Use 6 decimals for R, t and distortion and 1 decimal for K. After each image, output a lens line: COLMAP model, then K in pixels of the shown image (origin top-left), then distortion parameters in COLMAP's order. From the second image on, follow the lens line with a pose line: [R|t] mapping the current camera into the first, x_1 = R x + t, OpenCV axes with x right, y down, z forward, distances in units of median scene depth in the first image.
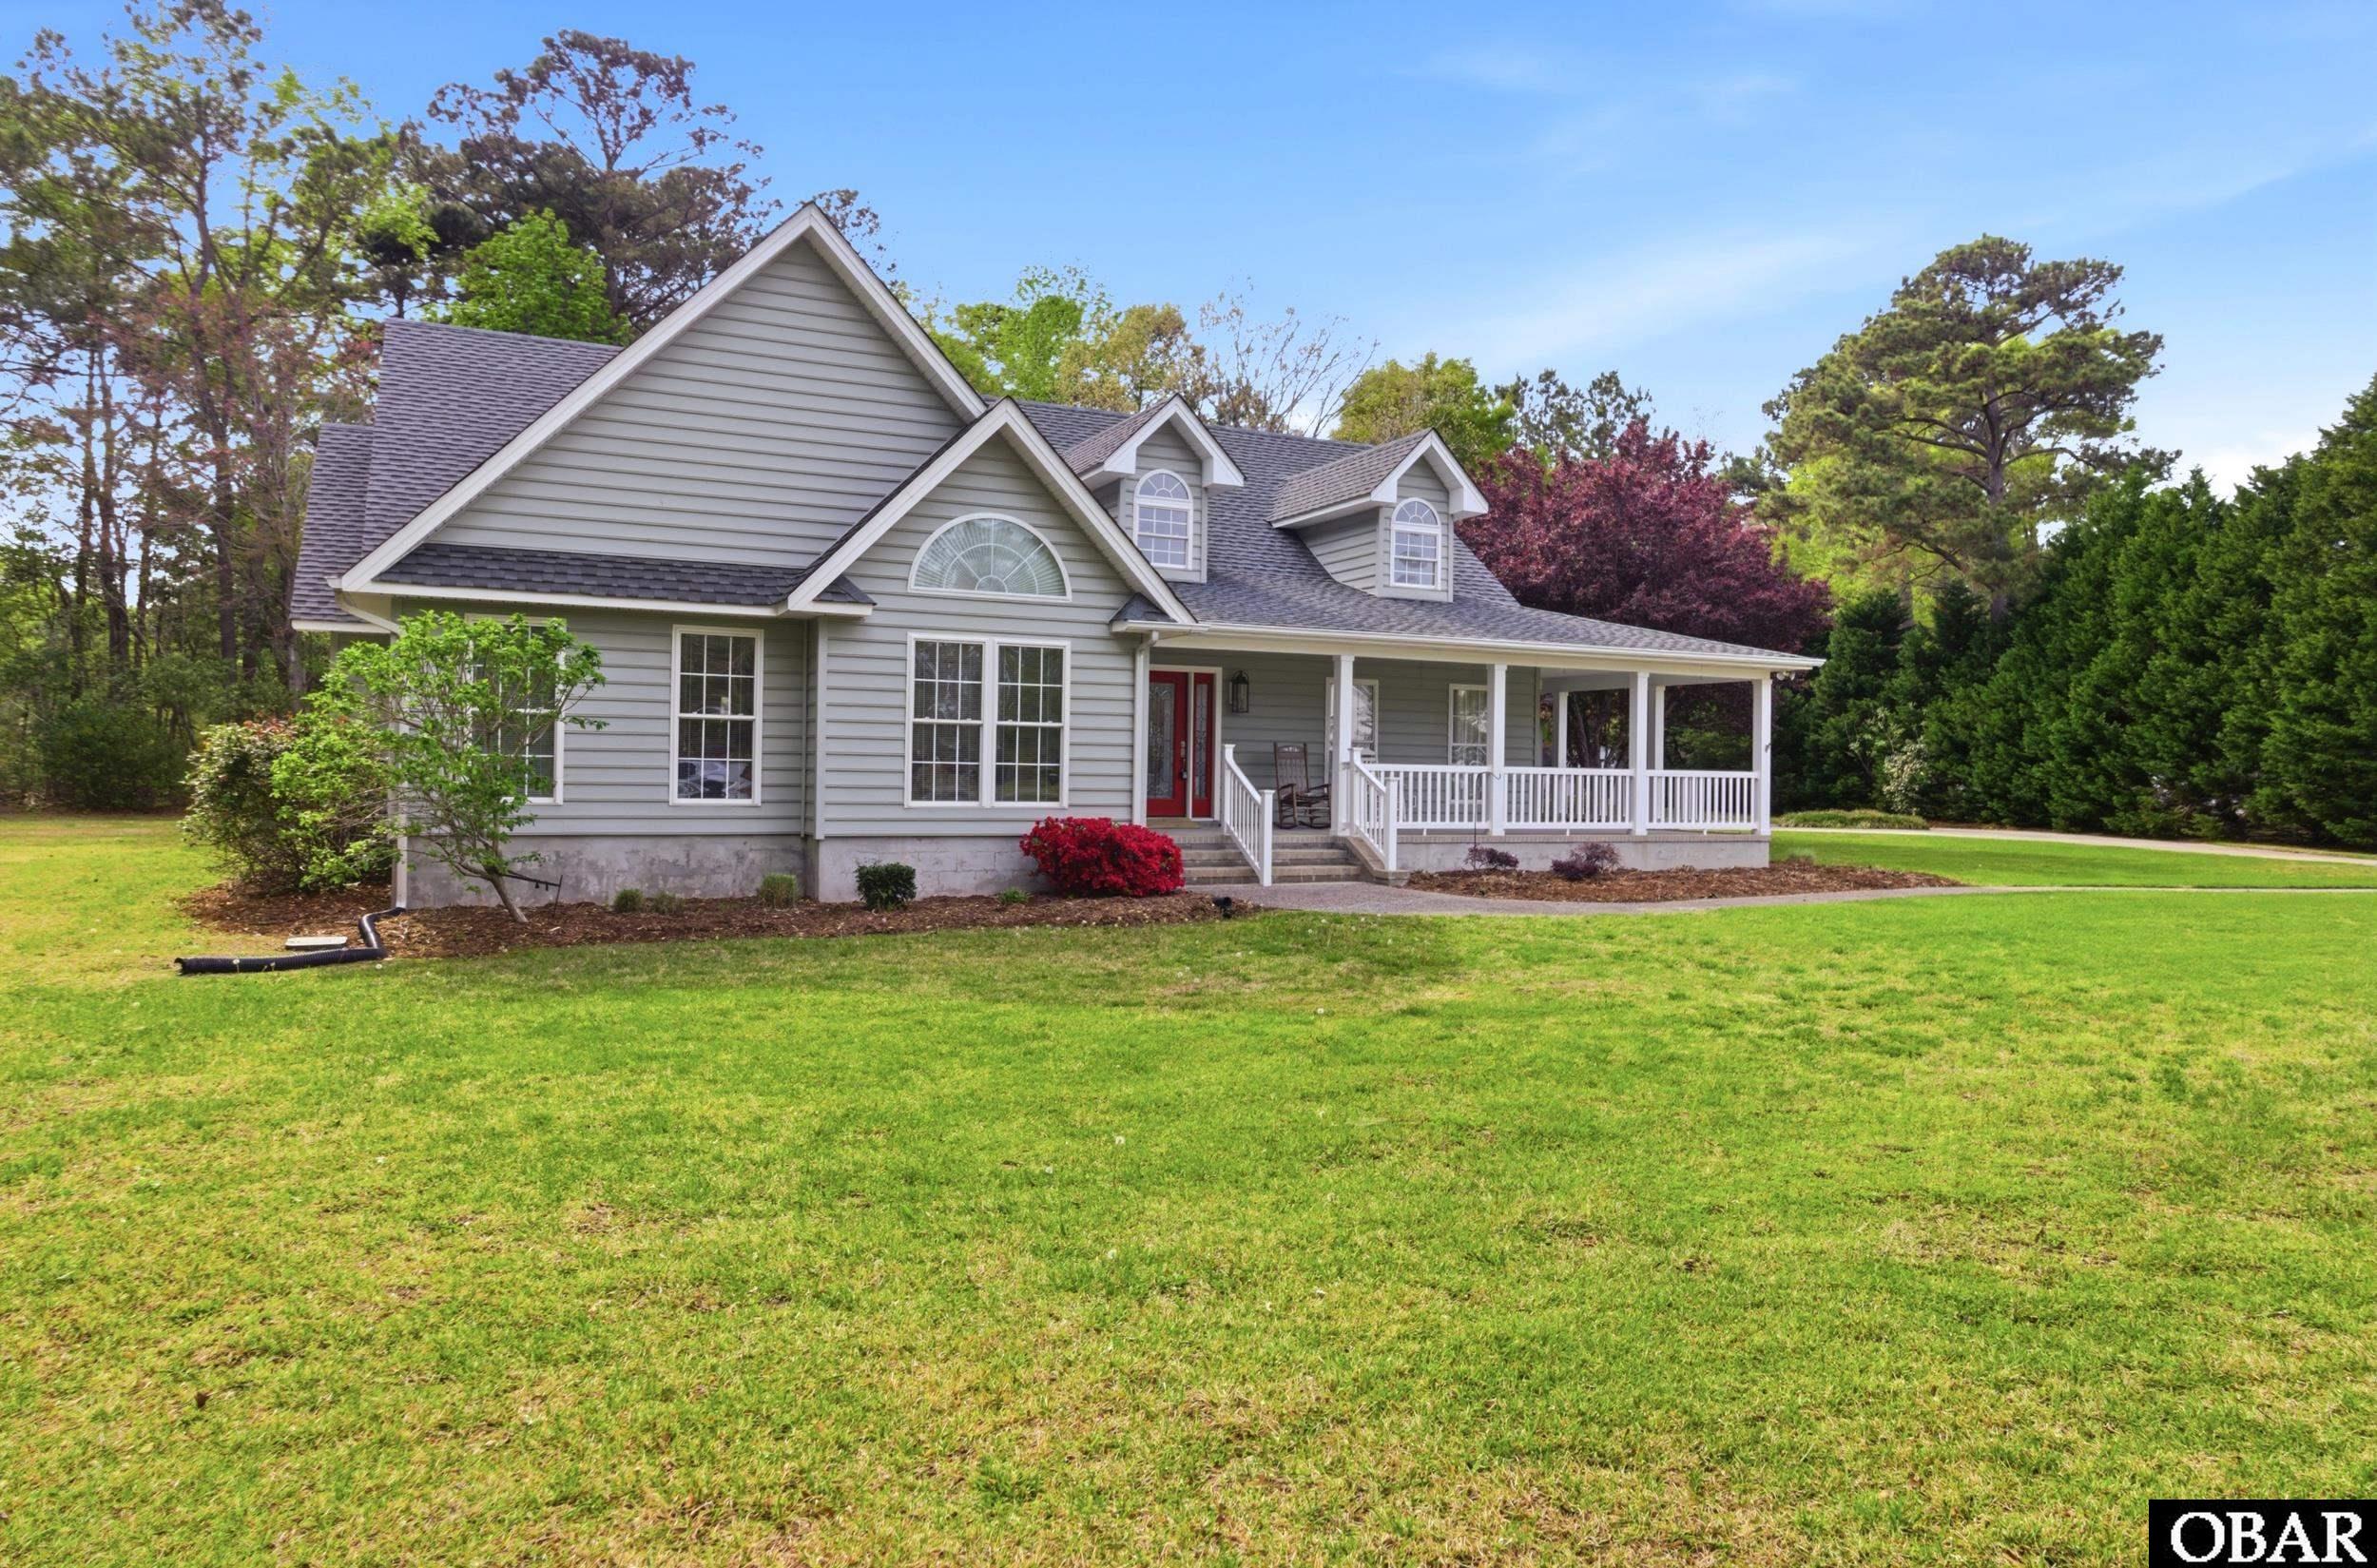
lens RADIAL K [[1592.7, 0, 1188.5], [0, 1592.7, 784.0], [0, 0, 1]] dist [0.001475, 0.000081]
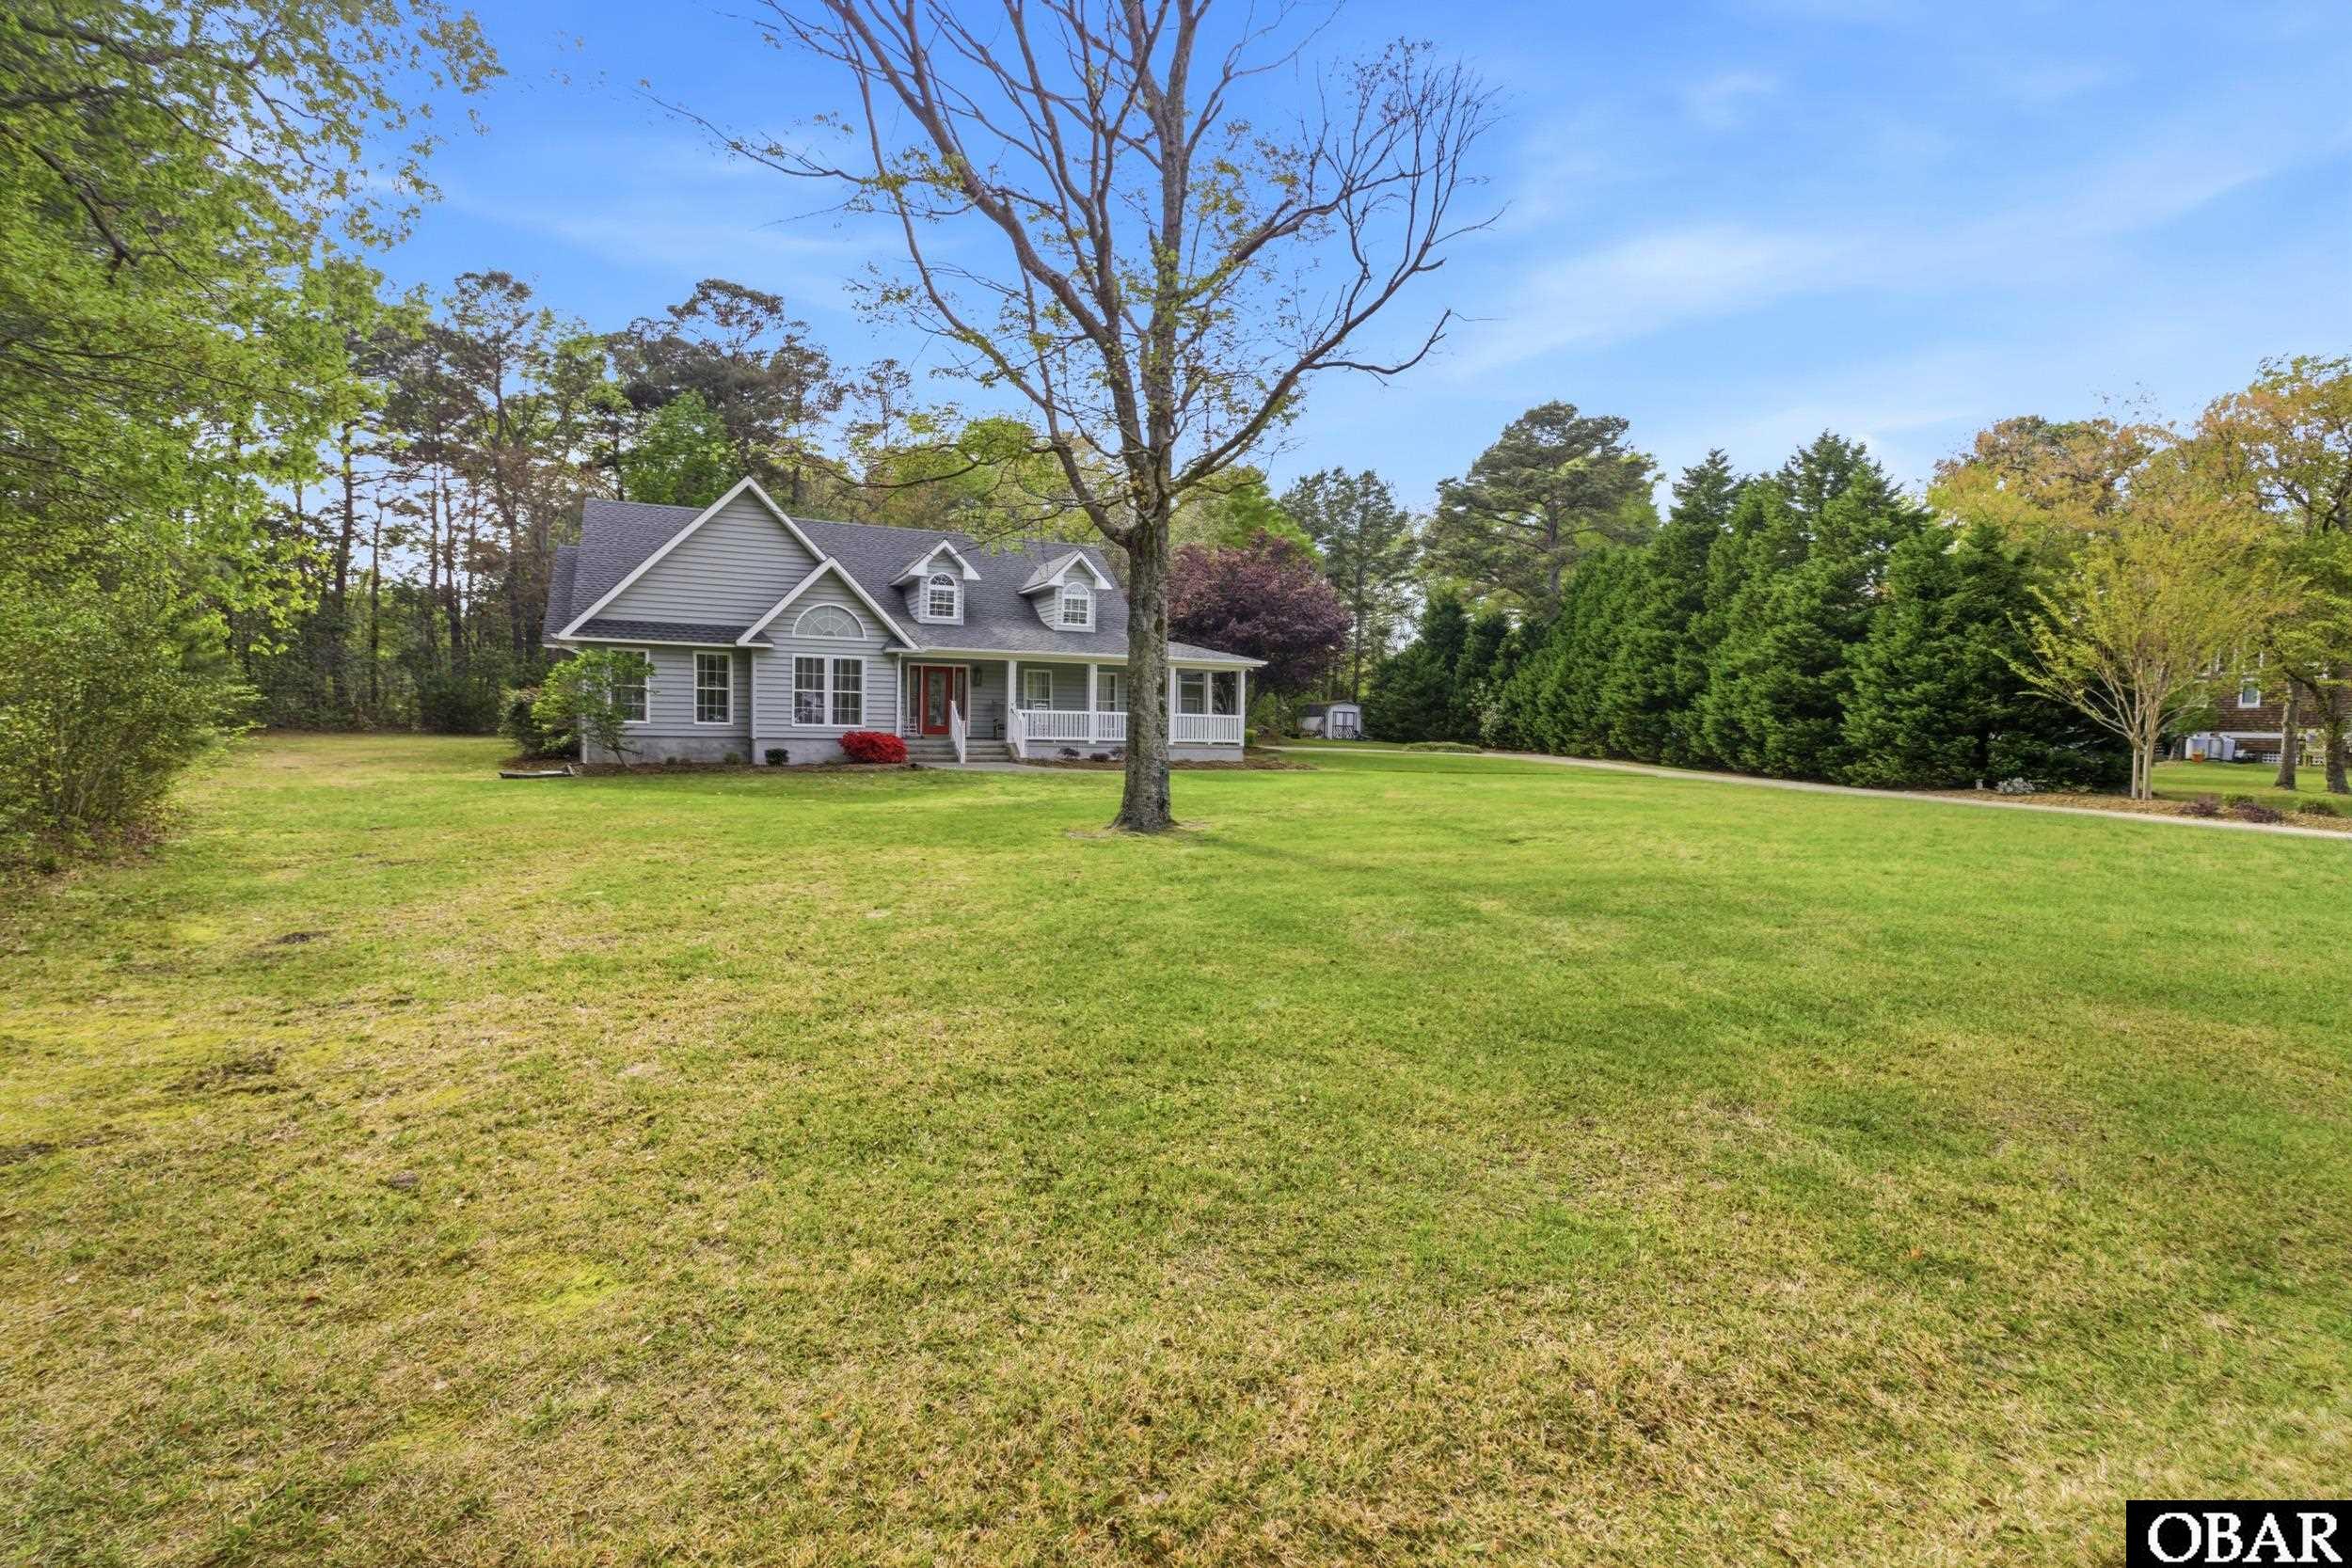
lens RADIAL K [[1124.1, 0, 1176.0], [0, 1124.1, 784.0], [0, 0, 1]] dist [-0.015831, 0.000026]
pose [[0.999876, 0.007618, -0.013810, 0.324797], [-0.006948, 0.998827, 0.047914, 0.012492], [0.014159, -0.047812, 0.998756, -0.527553]]
